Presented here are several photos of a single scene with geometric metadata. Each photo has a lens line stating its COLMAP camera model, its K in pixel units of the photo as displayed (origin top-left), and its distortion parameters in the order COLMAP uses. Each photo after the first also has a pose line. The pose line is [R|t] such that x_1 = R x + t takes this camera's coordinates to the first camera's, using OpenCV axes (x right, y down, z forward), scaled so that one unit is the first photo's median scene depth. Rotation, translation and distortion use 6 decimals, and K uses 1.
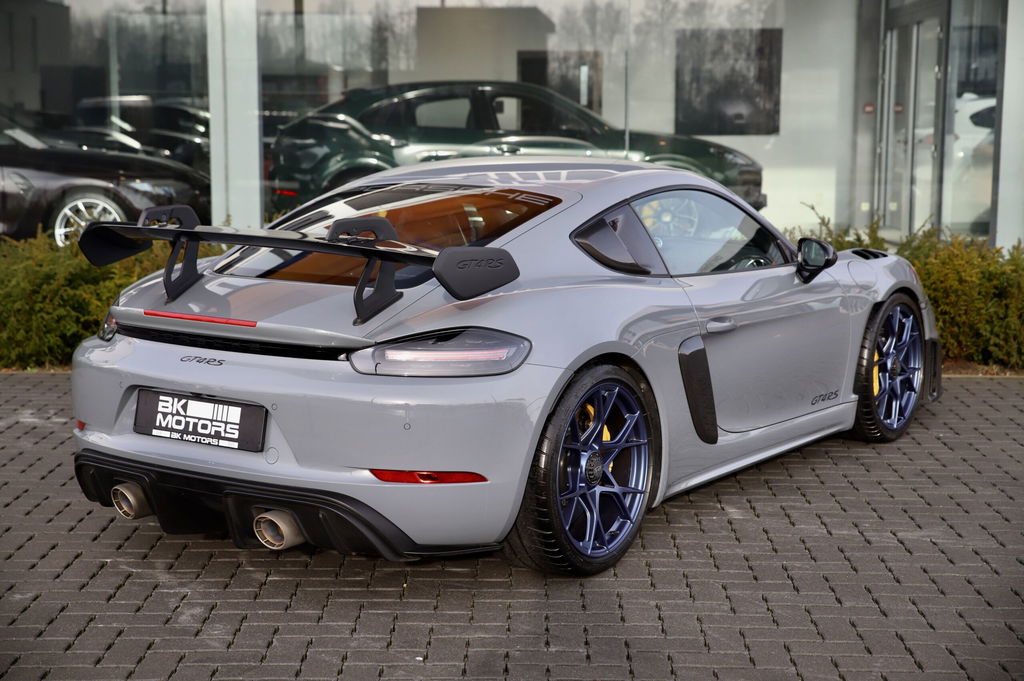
lens RADIAL K [[1675.0, 0, 512.0], [0, 1675.0, 340.5], [0, 0, 1]] dist [0.166143, 0.158676]
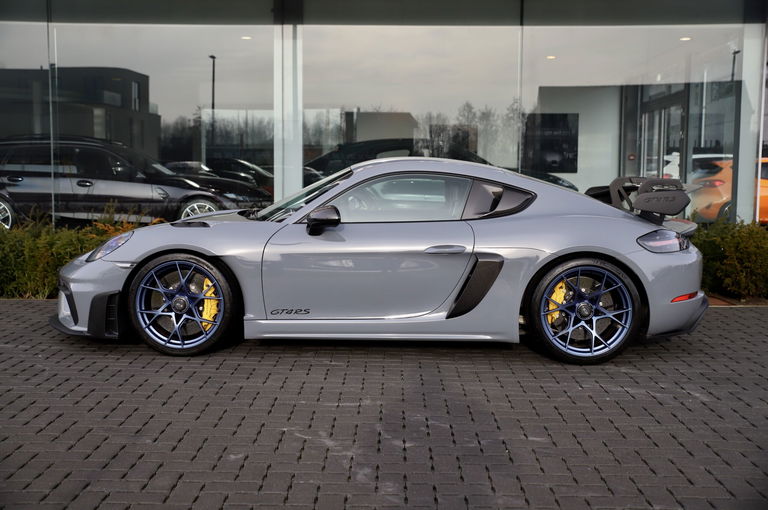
lens RADIAL K [[876.9, 0, 384.0], [0, 876.9, 255.0], [0, 0, 1]] dist [0.028467, 0.068216]
pose [[0.999977, 0.004495, 0.005168, -0.164634], [-0.004273, 0.999098, -0.042258, 0.015657], [-0.005353, 0.042235, 0.999093, 0.269825]]
